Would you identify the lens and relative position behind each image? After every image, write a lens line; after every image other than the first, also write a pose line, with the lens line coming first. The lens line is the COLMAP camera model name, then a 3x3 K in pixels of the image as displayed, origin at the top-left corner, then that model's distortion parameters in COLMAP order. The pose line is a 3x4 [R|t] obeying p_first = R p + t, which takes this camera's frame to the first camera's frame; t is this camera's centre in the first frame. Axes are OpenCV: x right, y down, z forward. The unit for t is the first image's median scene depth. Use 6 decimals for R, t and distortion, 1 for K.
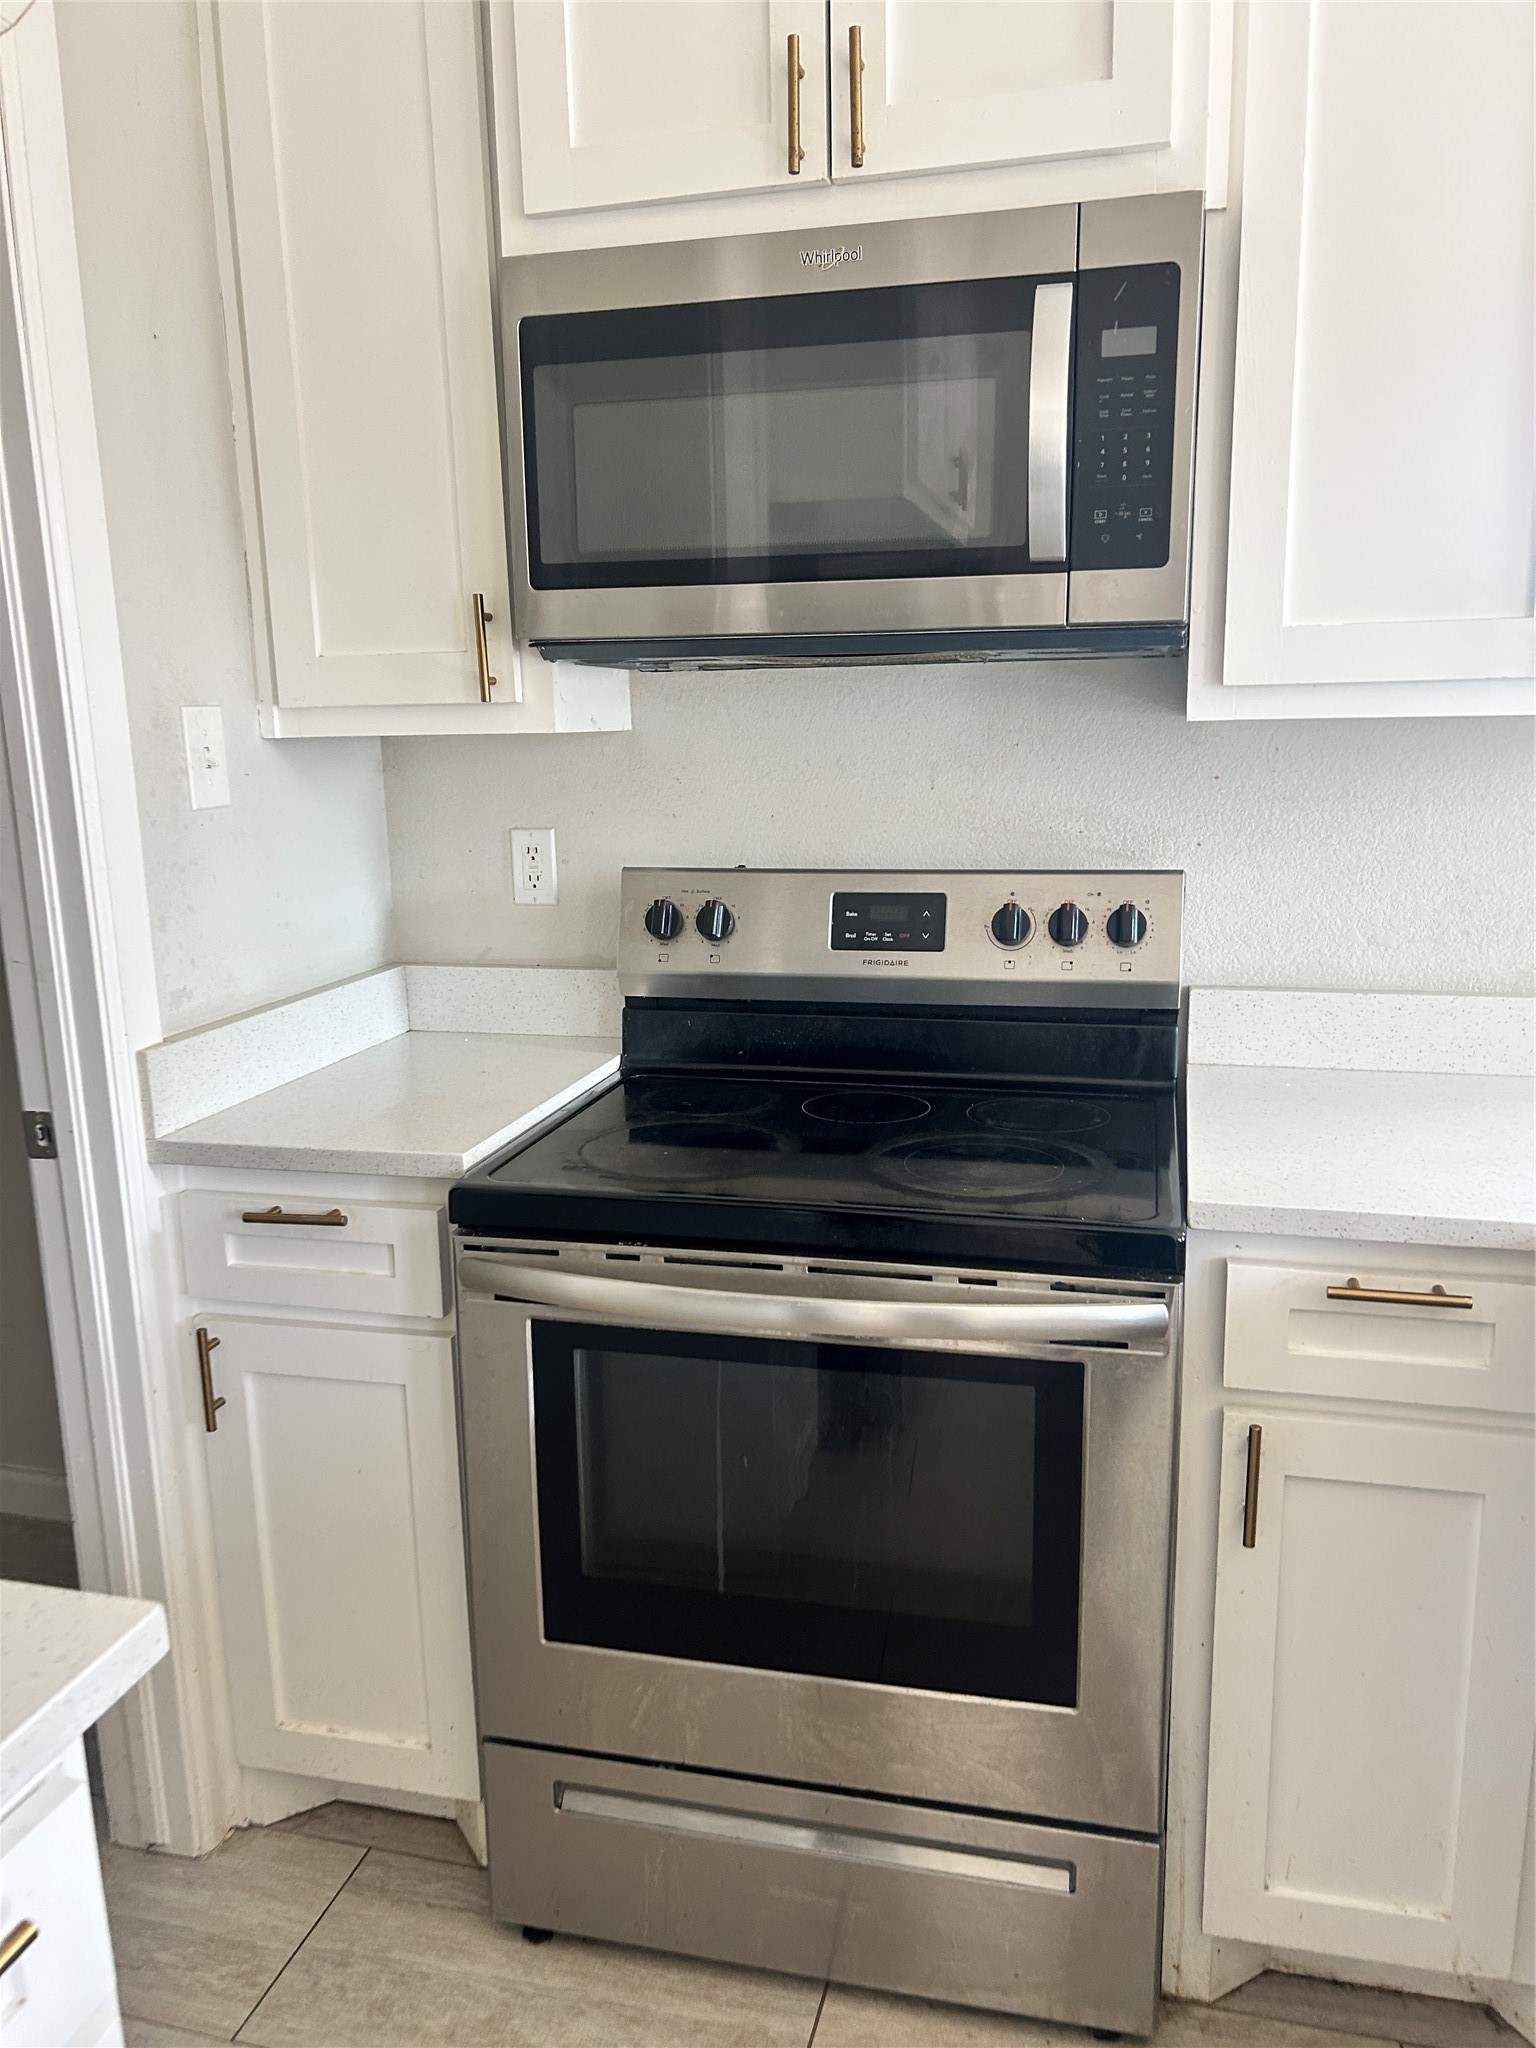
lens RADIAL K [[1552.6, 0, 773.4], [0, 1552.6, 1053.1], [0, 0, 1]] dist [-0.007064, -0.004202]
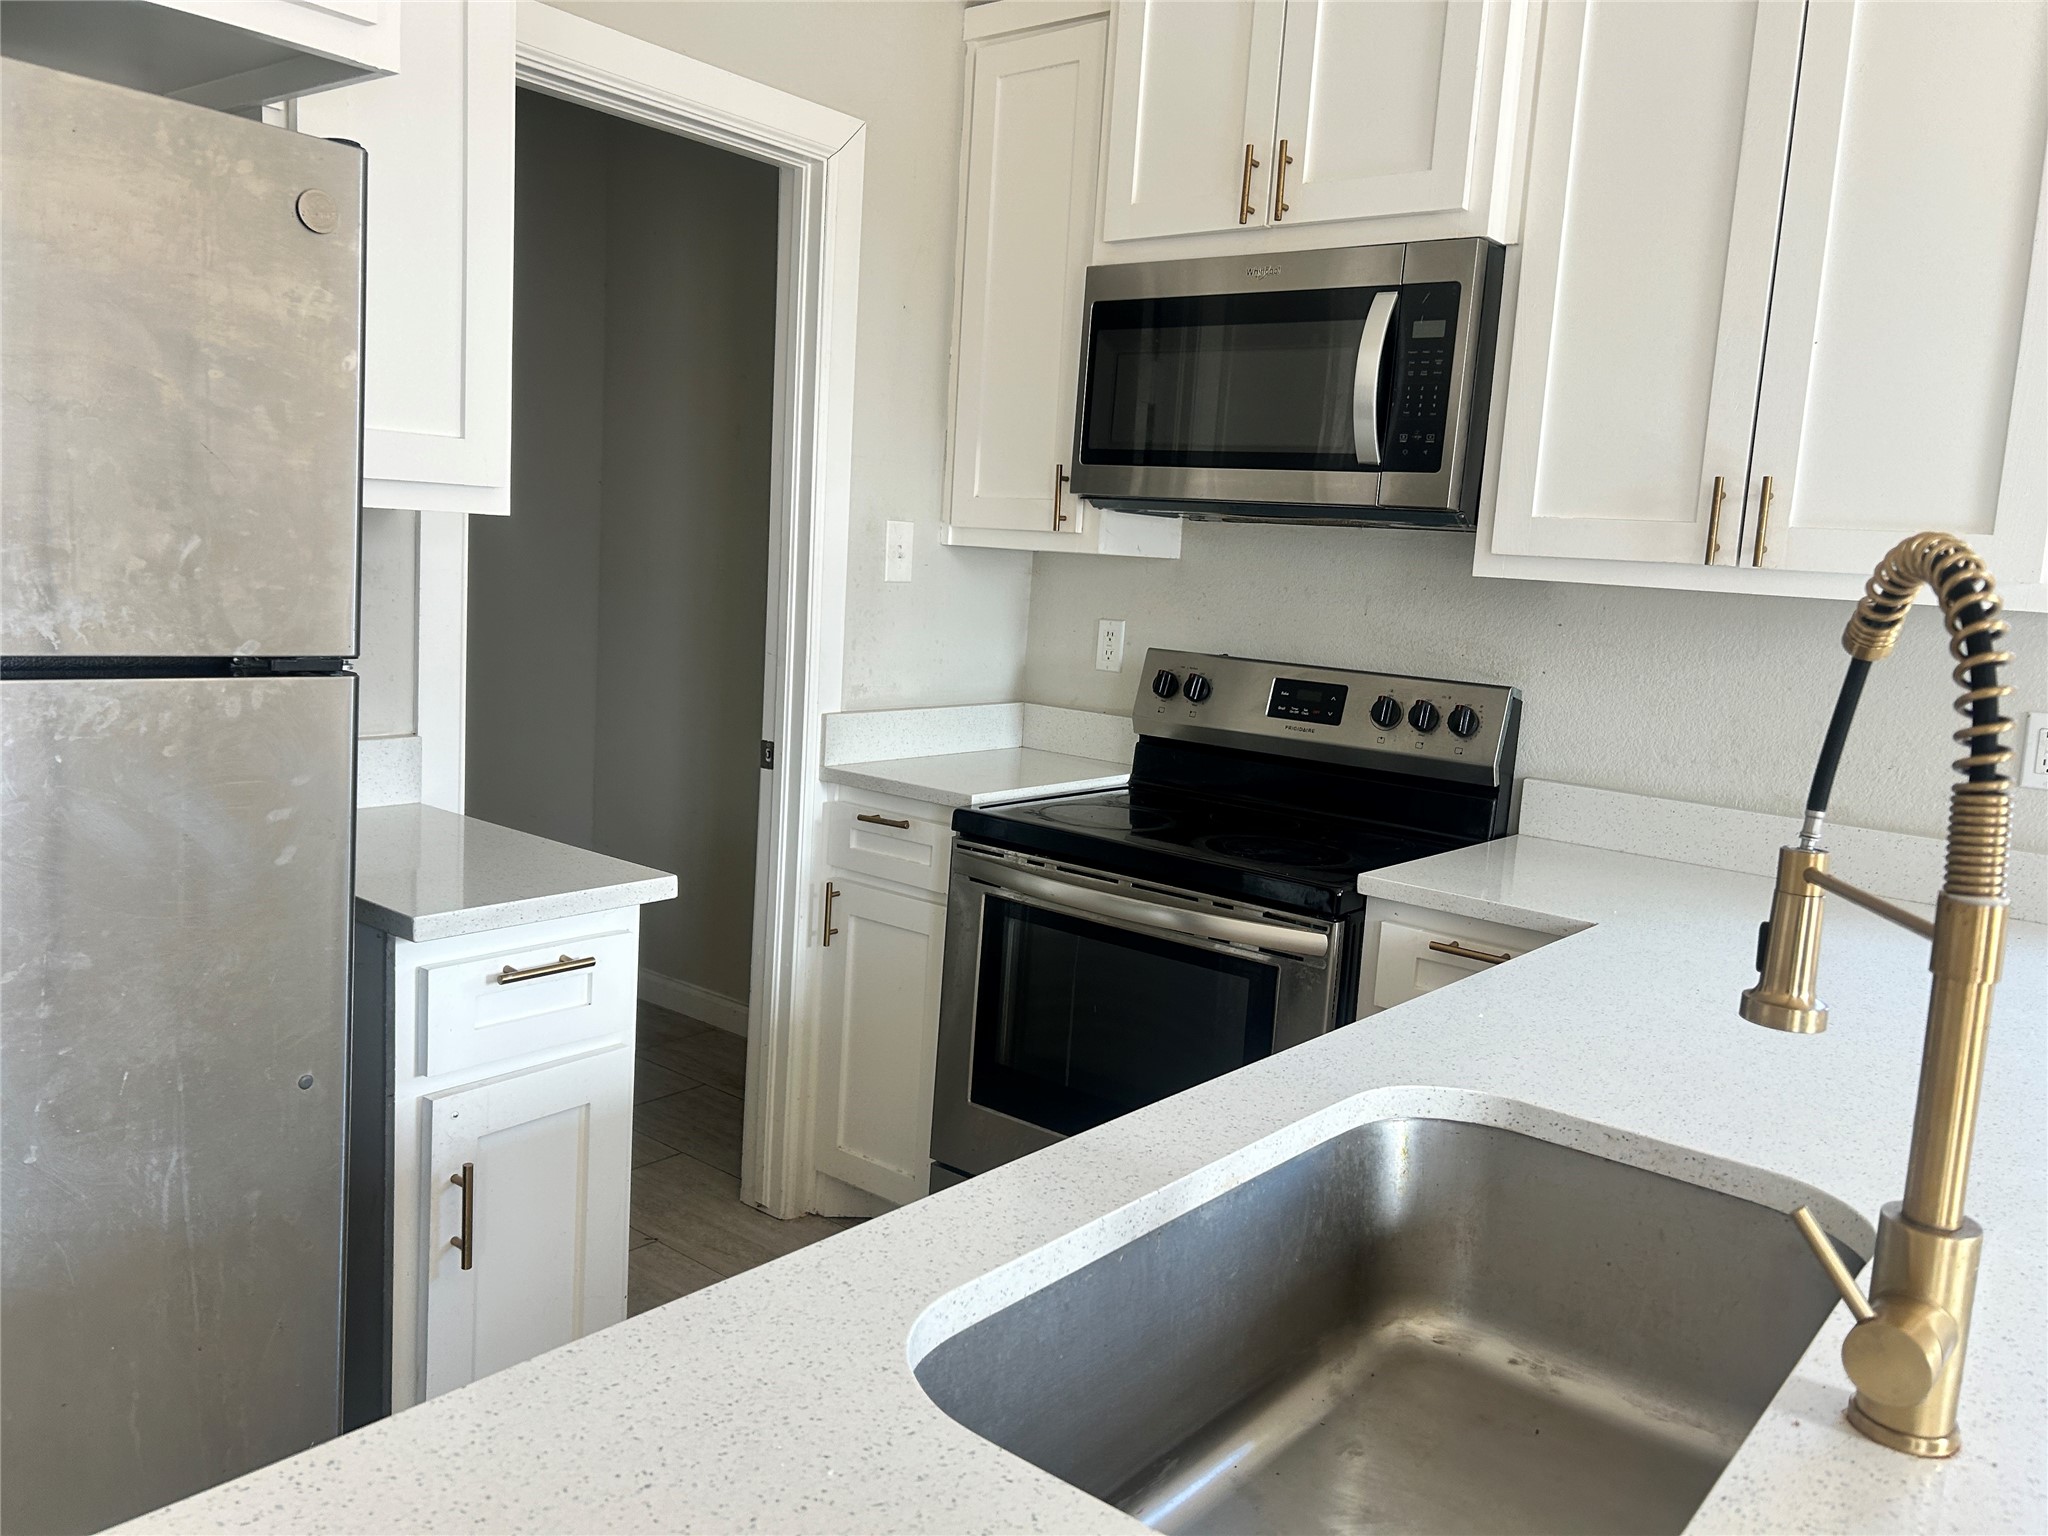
lens RADIAL K [[1557.7, 0, 1024.0], [0, 1557.7, 768.0], [0, 0, 1]] dist [0.074081, -0.371267]
pose [[0.902928, 0.133007, -0.408692, 0.487524], [-0.167680, 0.984571, -0.050034, 0.103457], [0.395732, 0.113706, 0.911300, -0.464233]]
